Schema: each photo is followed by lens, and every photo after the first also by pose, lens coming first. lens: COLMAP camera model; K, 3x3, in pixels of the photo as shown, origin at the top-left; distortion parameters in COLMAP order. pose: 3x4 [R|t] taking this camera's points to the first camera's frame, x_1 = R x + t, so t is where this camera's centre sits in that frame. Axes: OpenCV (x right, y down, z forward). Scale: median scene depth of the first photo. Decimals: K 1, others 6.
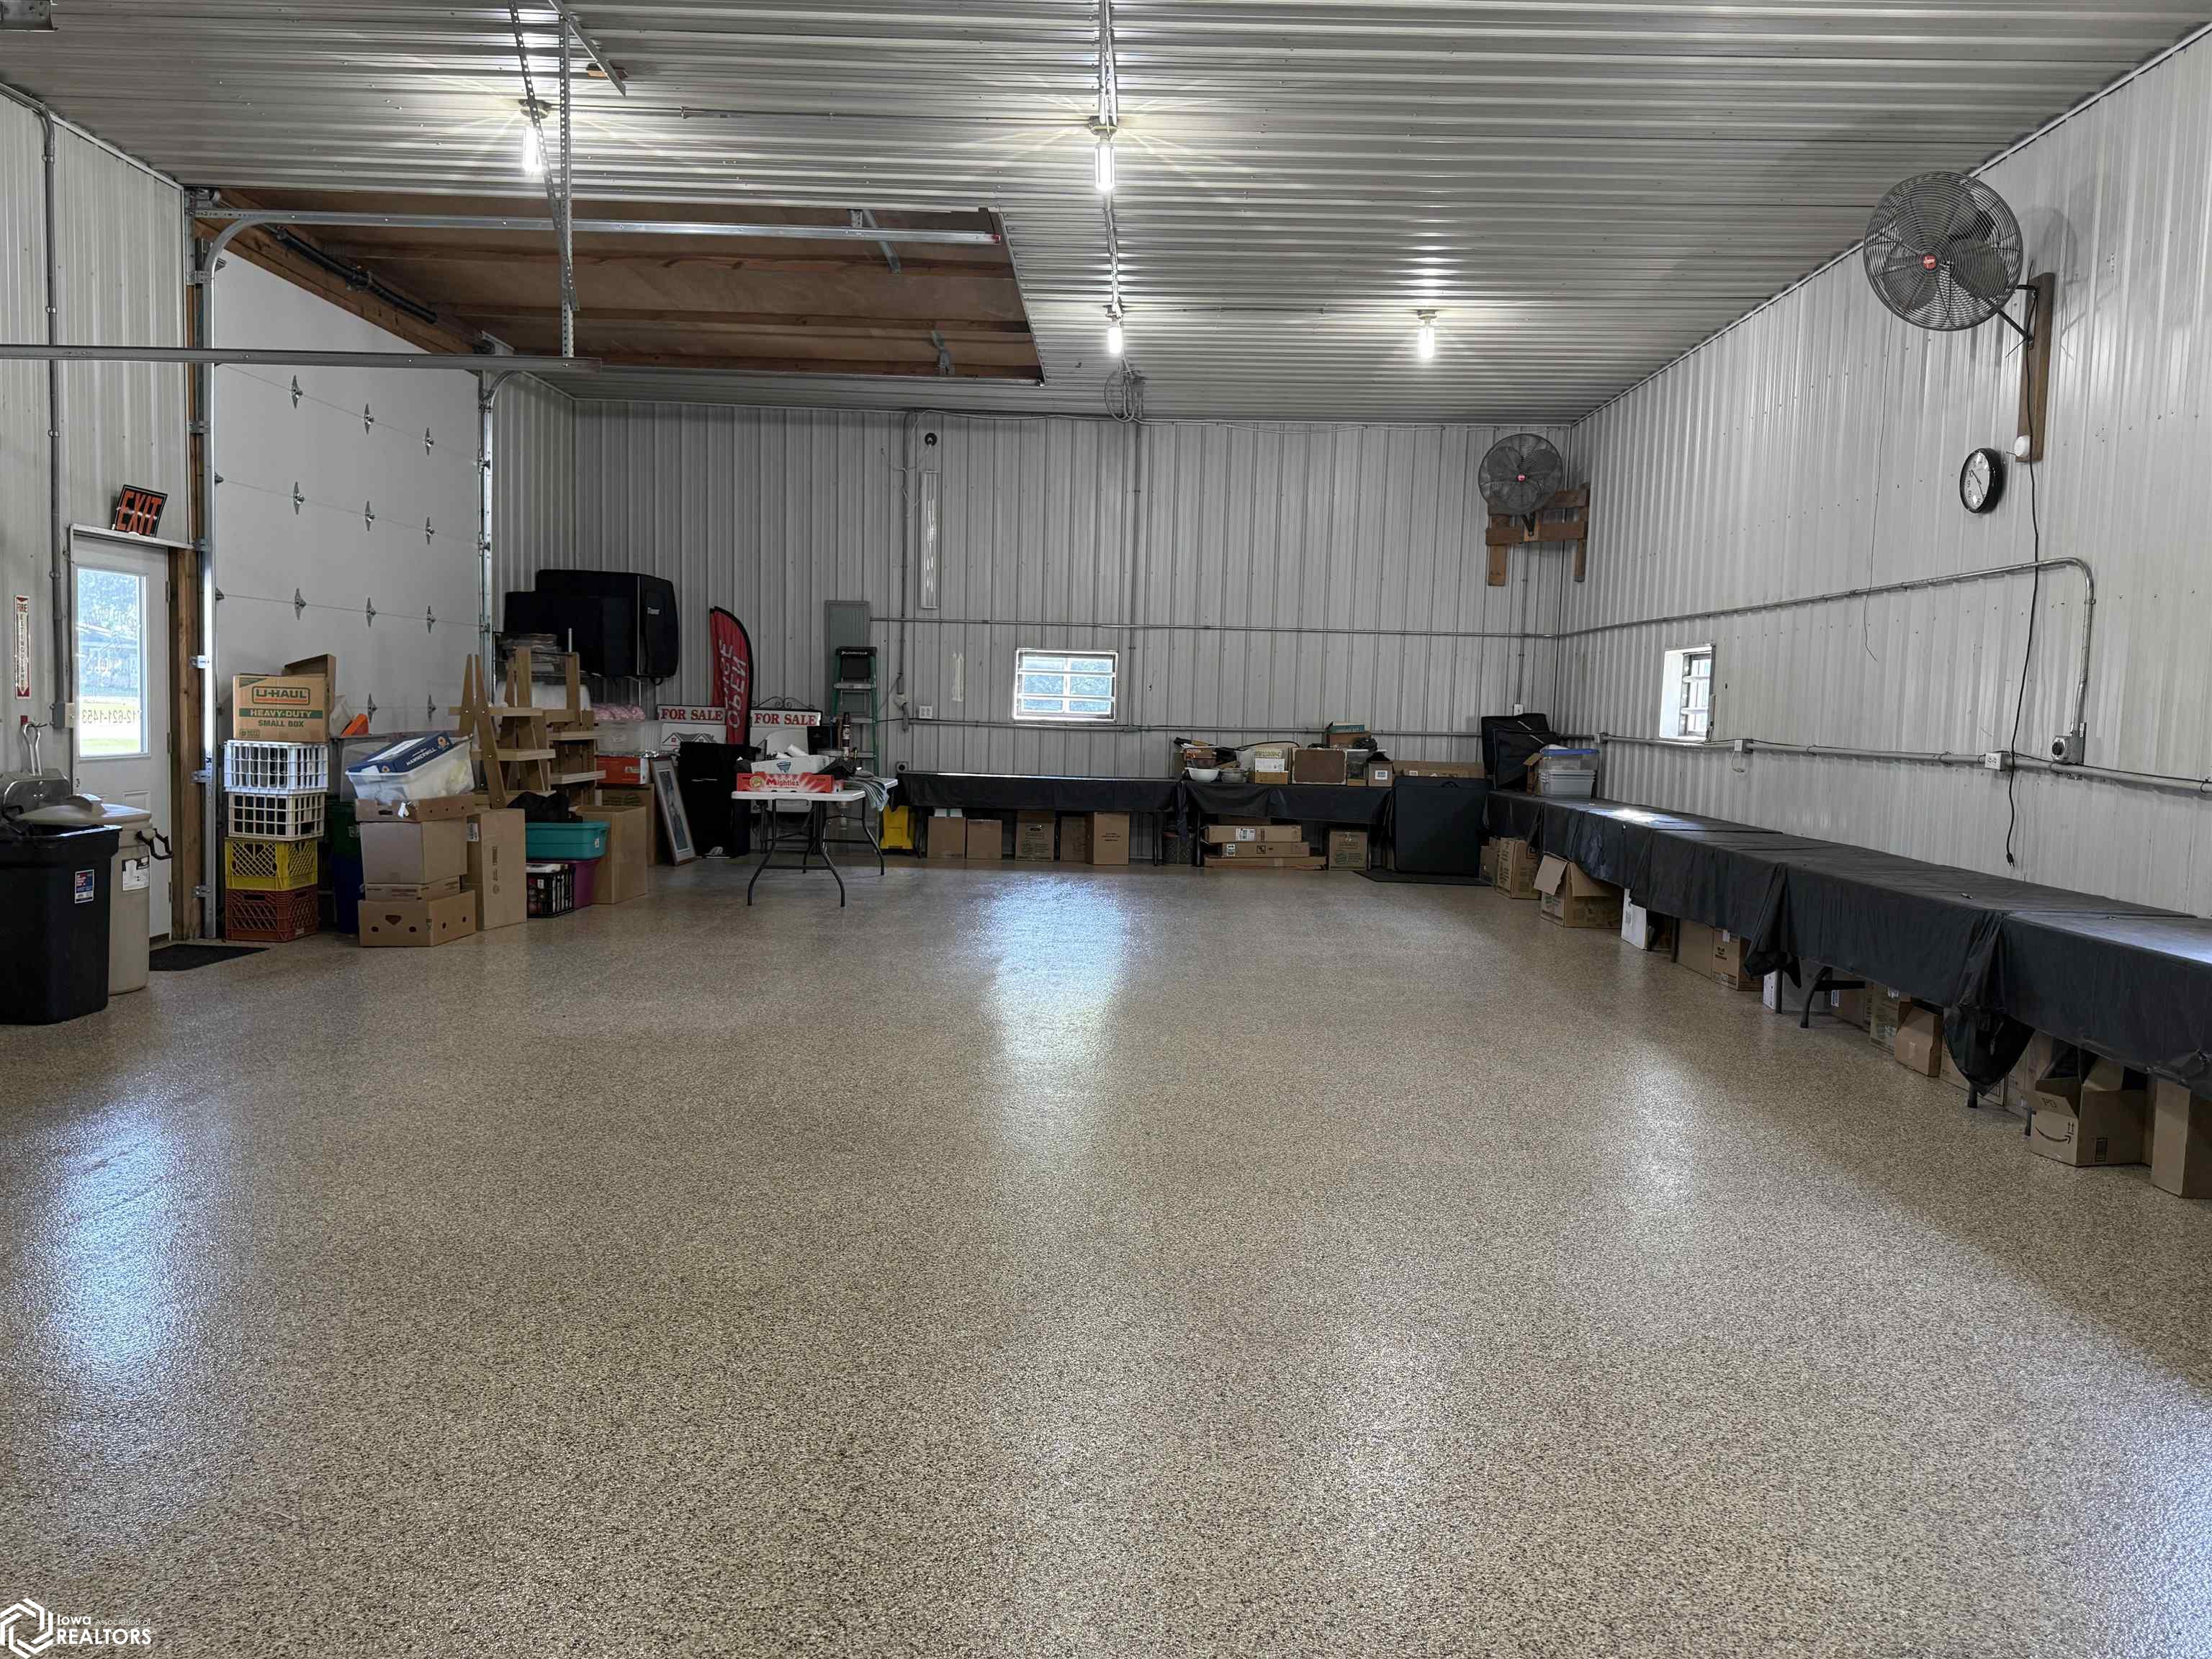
lens RADIAL K [[1632.9, 0, 1104.0], [0, 1632.9, 829.3], [0, 0, 1]] dist [0.025705, -0.031295]
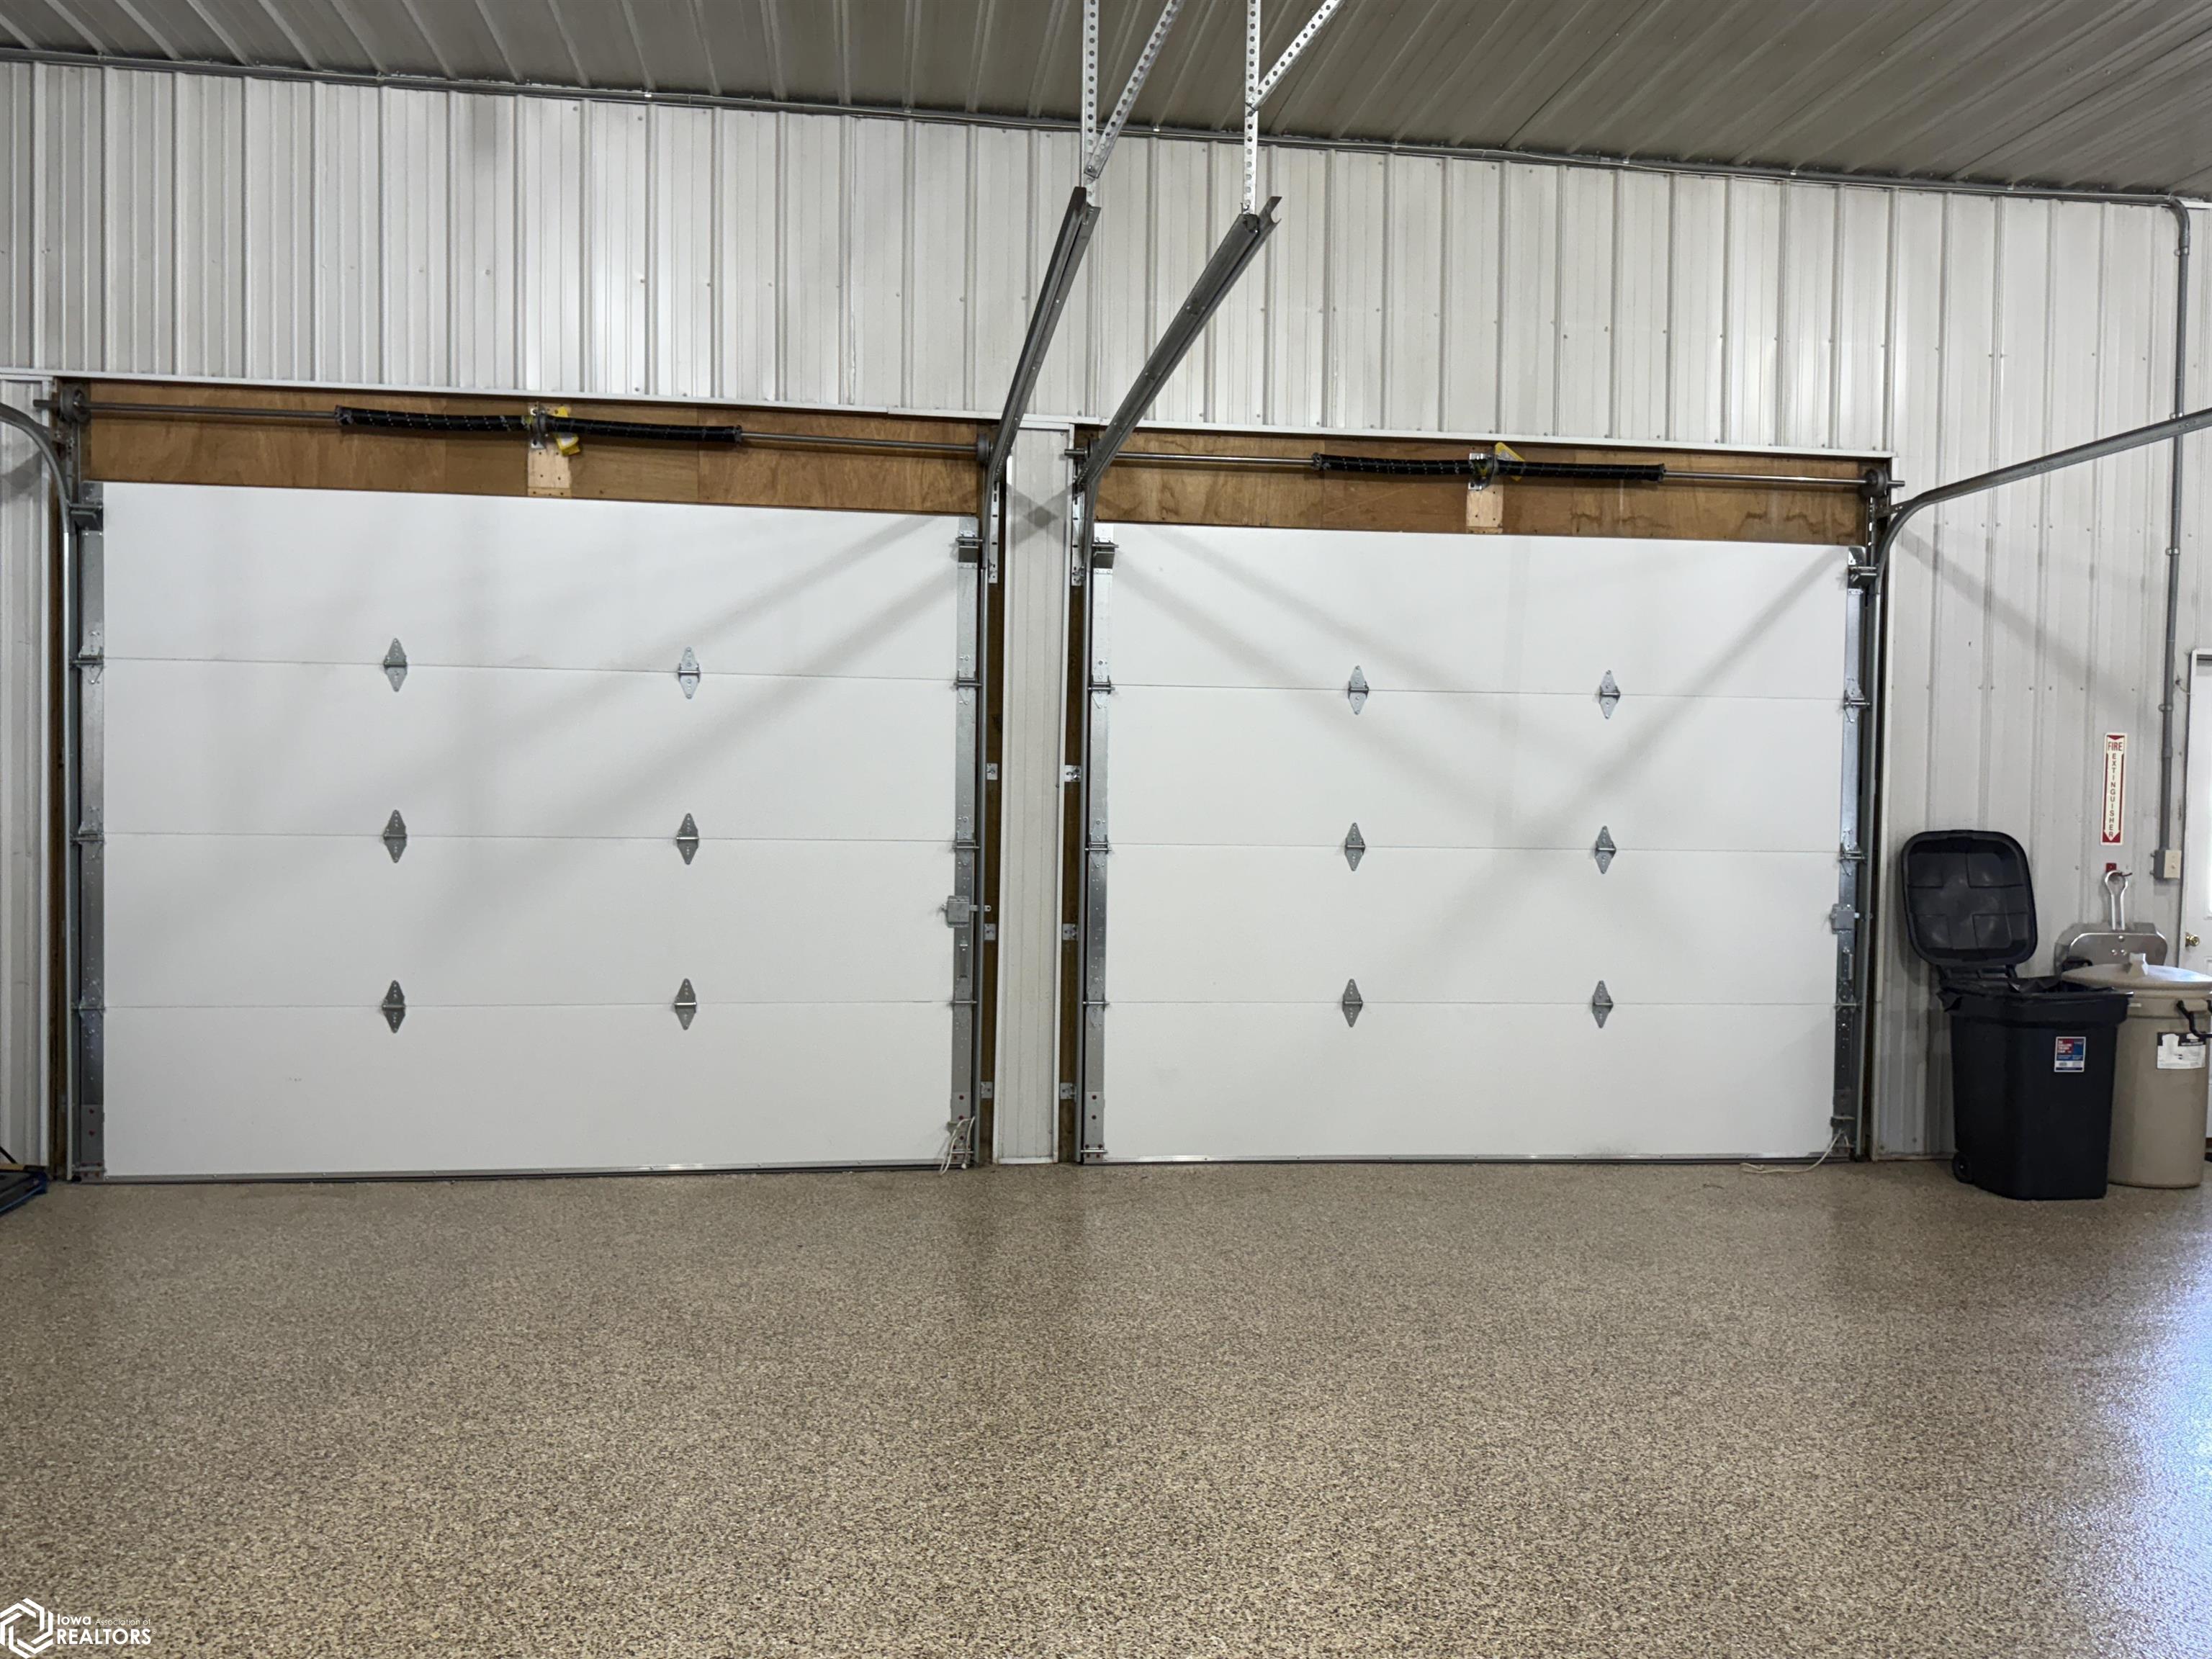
lens RADIAL K [[1632.9, 0, 1102.4], [0, 1632.9, 834.8], [0, 0, 1]] dist [0.025705, -0.031295]
pose [[0.148436, -0.001083, -0.988921, 0.168291], [-0.087382, 0.996074, -0.014207, -0.023484], [0.985054, 0.088523, 0.147758, 0.315842]]
